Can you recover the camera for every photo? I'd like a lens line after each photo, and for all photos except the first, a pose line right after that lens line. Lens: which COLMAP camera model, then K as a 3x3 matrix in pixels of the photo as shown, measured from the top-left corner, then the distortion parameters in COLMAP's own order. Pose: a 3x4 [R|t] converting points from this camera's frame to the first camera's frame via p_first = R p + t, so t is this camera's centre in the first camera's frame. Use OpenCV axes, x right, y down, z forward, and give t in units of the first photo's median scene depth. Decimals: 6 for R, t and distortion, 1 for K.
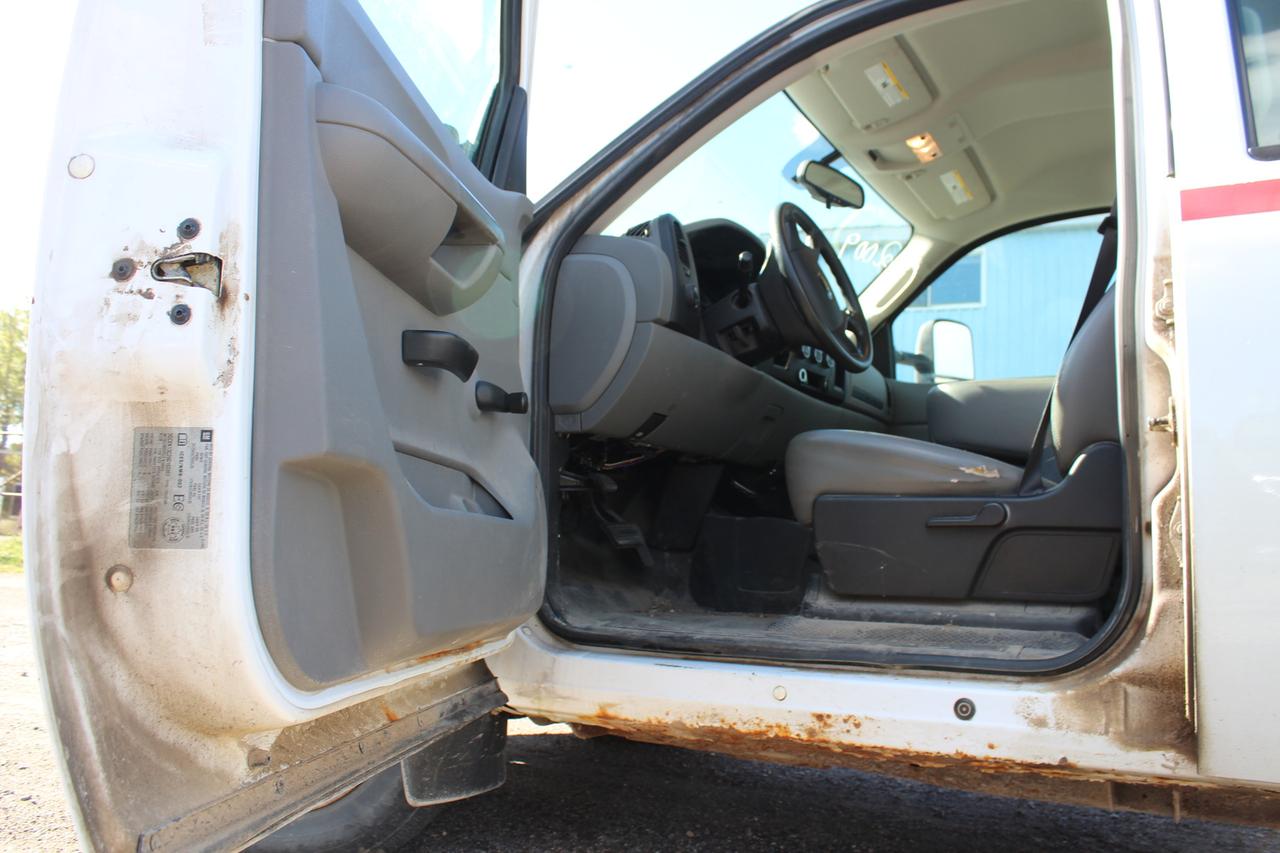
lens RADIAL K [[1056.7, 0, 643.7], [0, 1056.7, 414.5], [0, 0, 1]] dist [-0.165439, 0.138200]
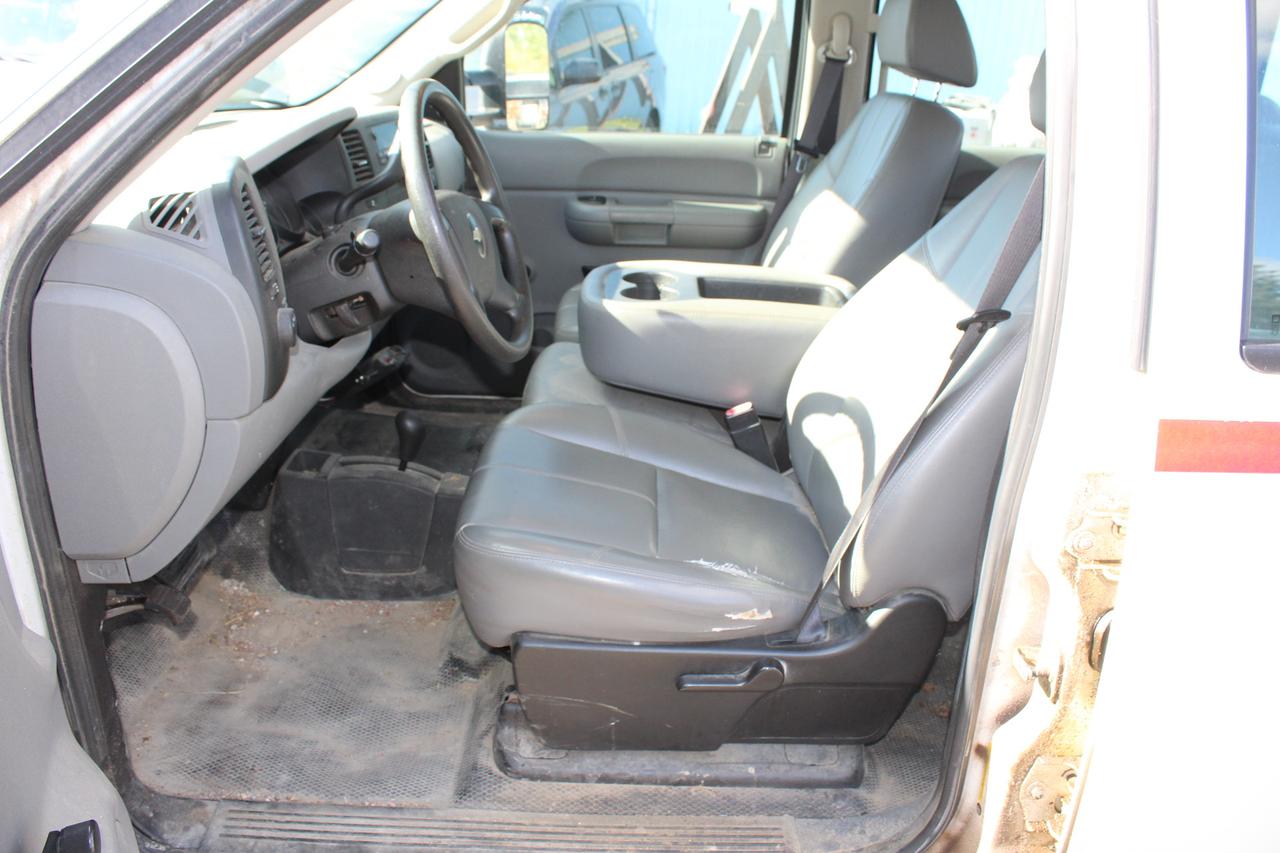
lens RADIAL K [[1056.7, 0, 643.7], [0, 1056.7, 414.5], [0, 0, 1]] dist [-0.165439, 0.138200]
pose [[0.871047, -0.167179, 0.461875, -0.063316], [-0.079055, 0.880329, 0.467730, -0.402271], [-0.484796, -0.443928, 0.753592, 0.515502]]
